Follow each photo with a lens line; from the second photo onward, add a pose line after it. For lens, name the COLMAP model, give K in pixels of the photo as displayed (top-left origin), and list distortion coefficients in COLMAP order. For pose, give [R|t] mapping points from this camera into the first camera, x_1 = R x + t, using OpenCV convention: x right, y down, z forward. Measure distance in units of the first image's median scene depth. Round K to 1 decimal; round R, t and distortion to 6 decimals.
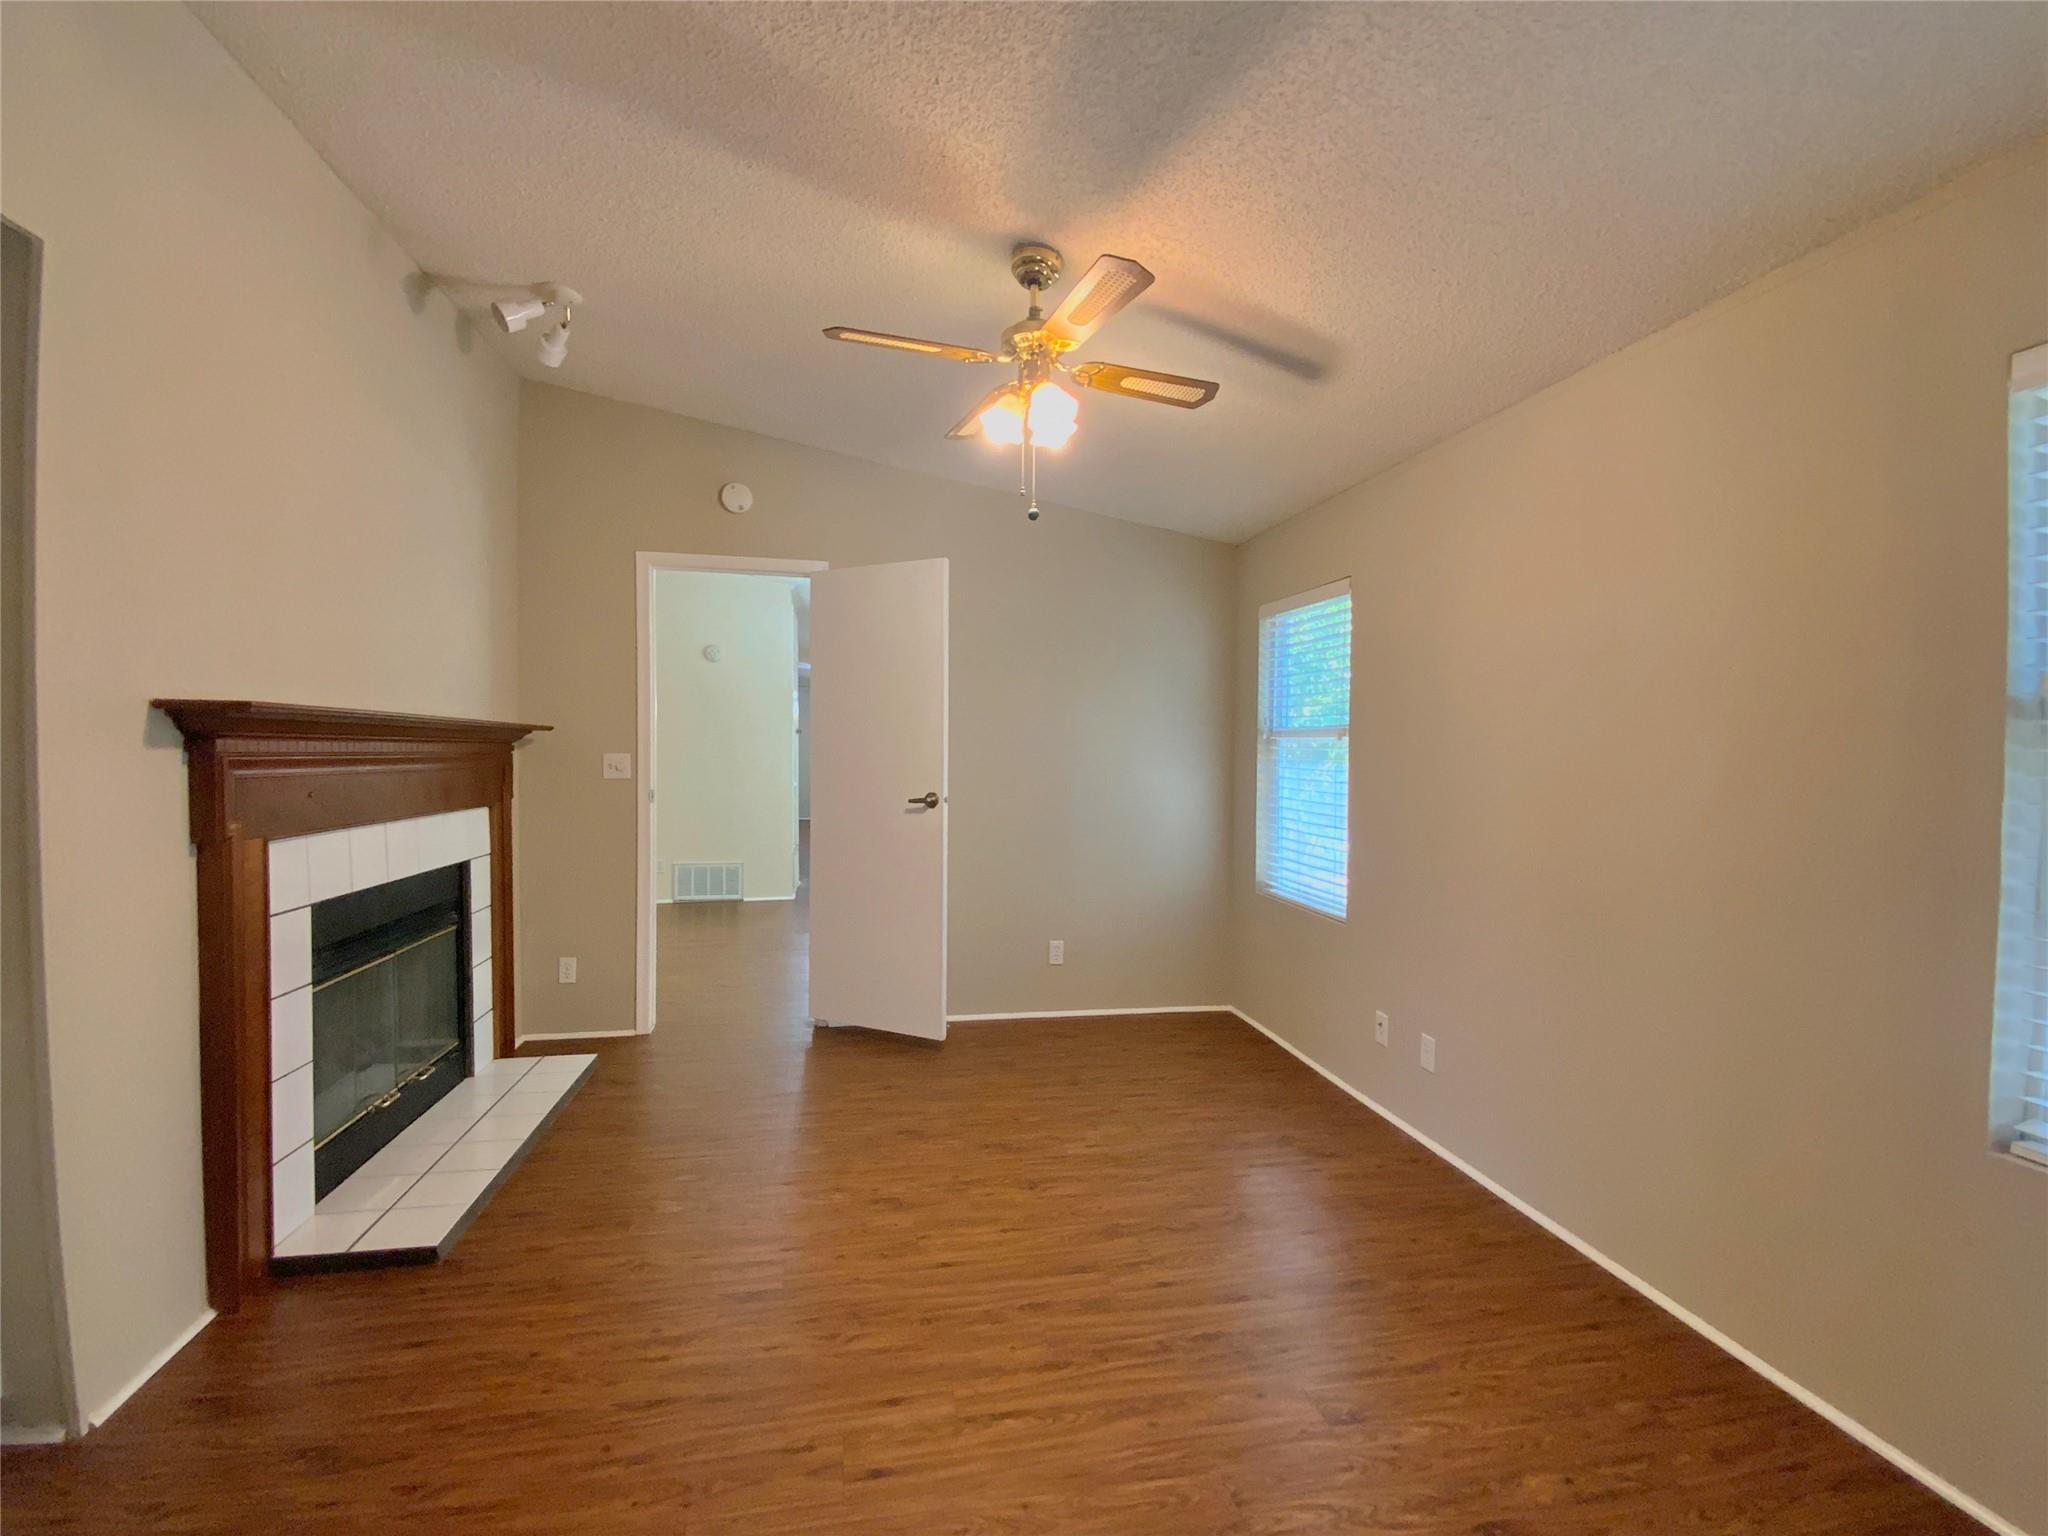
lens RADIAL K [[869.8, 0, 1032.6], [0, 869.8, 772.5], [0, 0, 1]] dist [-0.001216, -0.000489]
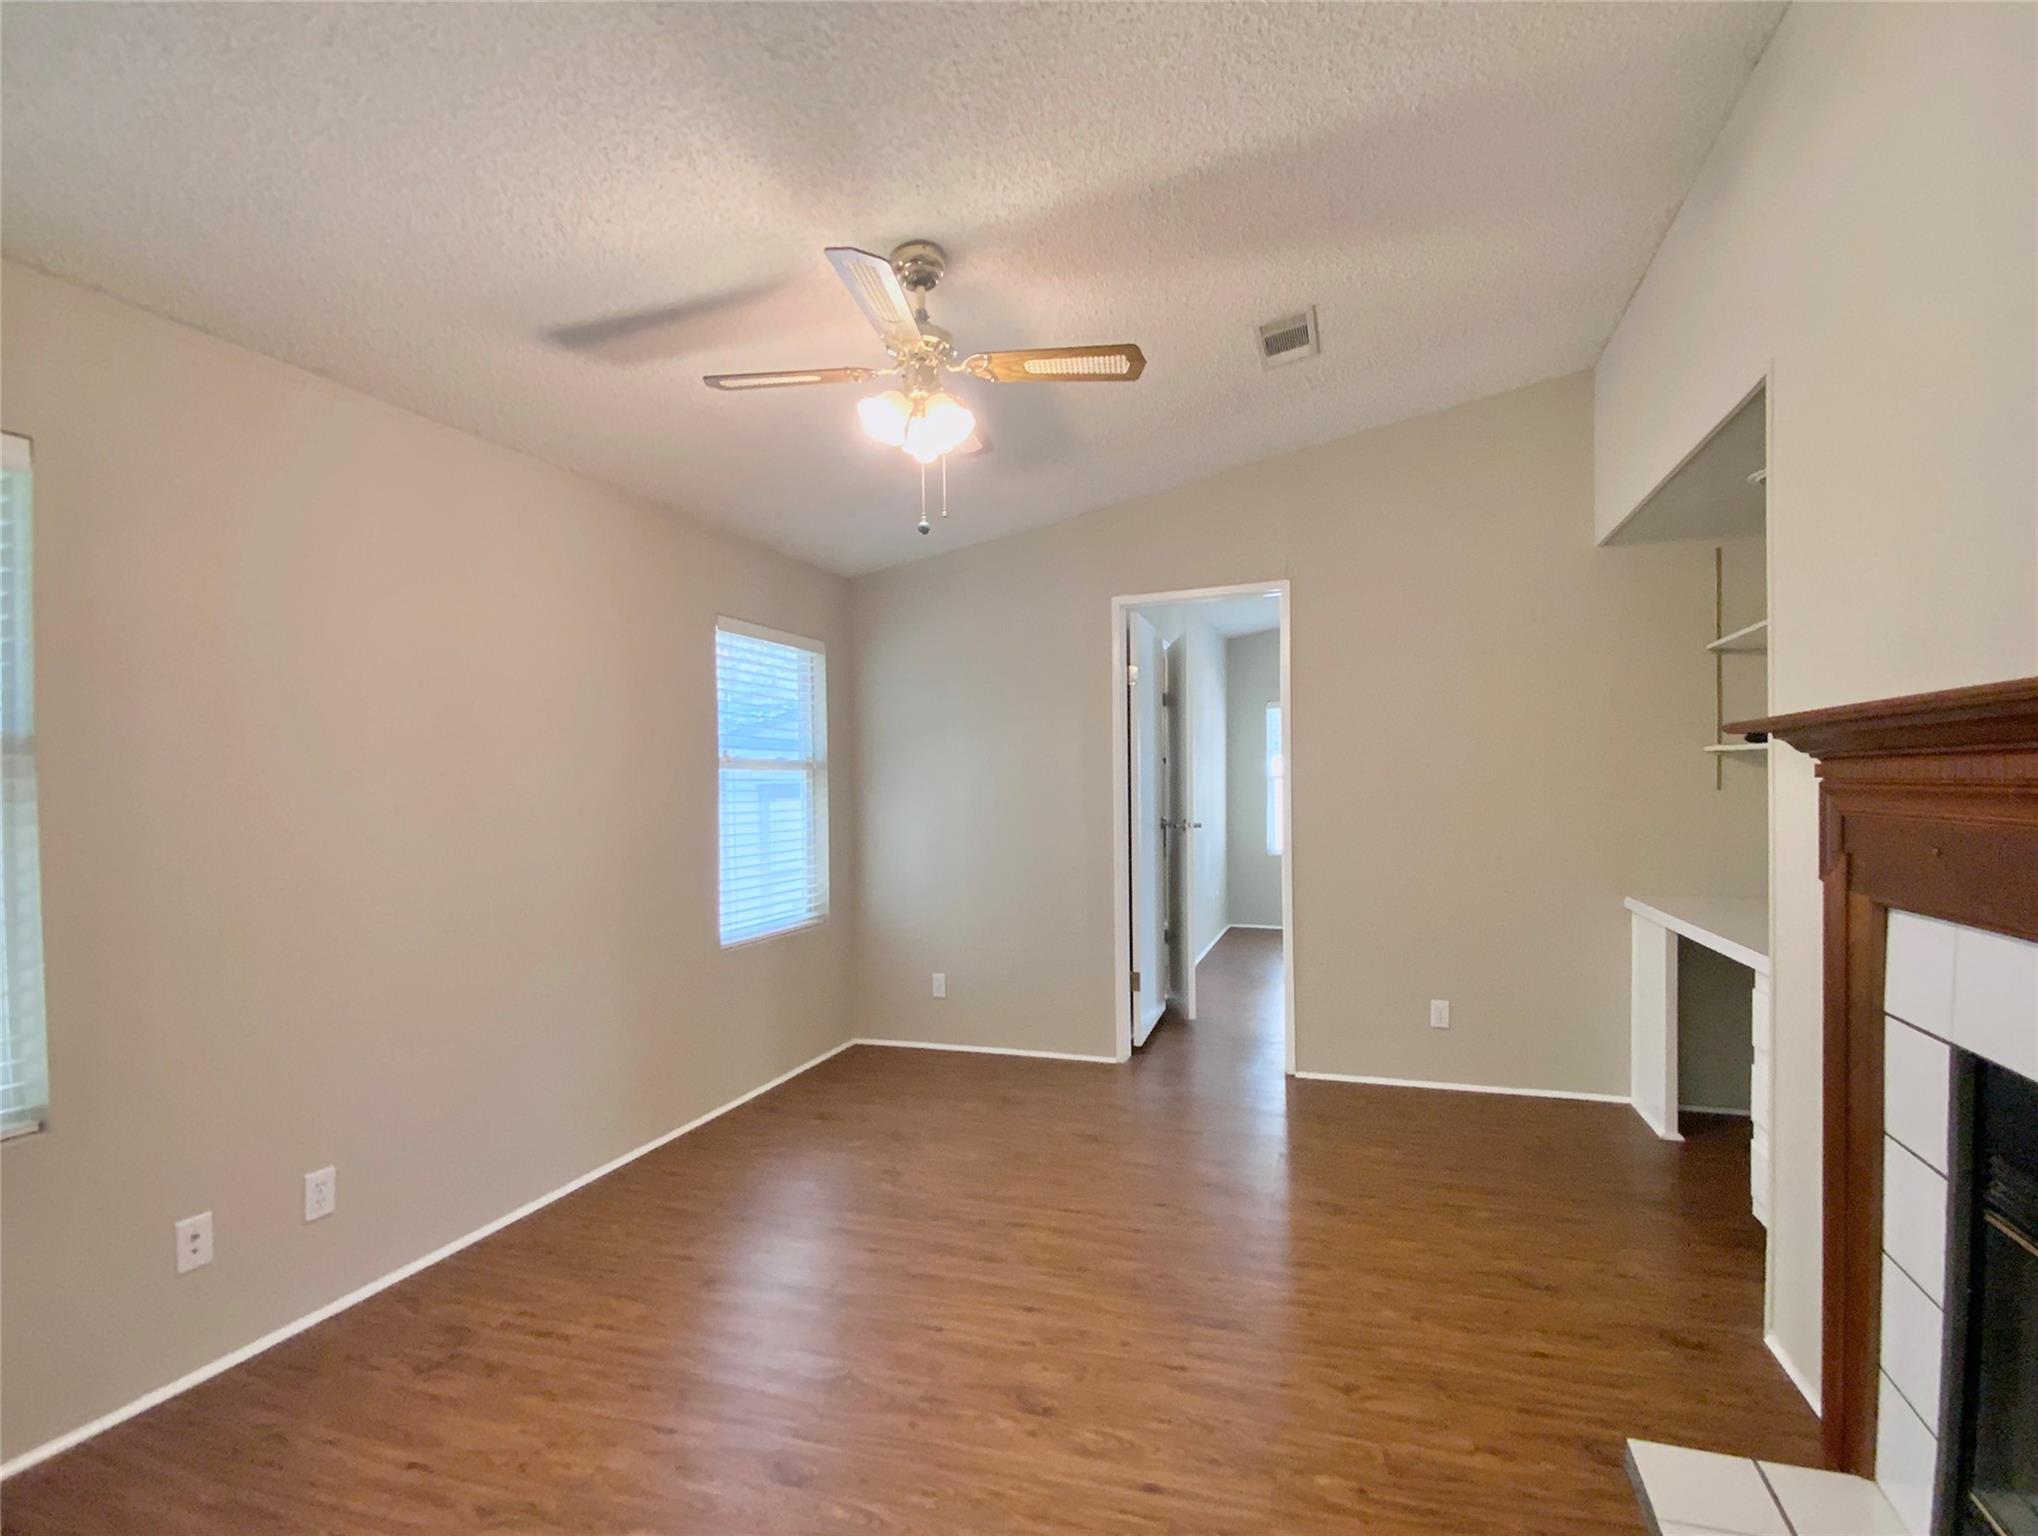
lens RADIAL K [[865.5, 0, 1027.6], [0, 865.5, 772.4], [0, 0, 1]] dist [-0.001216, -0.000489]
pose [[-0.837250, 0.011308, 0.546703, -0.632134], [0.015863, 0.999868, 0.003611, -0.038368], [-0.546590, 0.011695, -0.837319, 1.799332]]
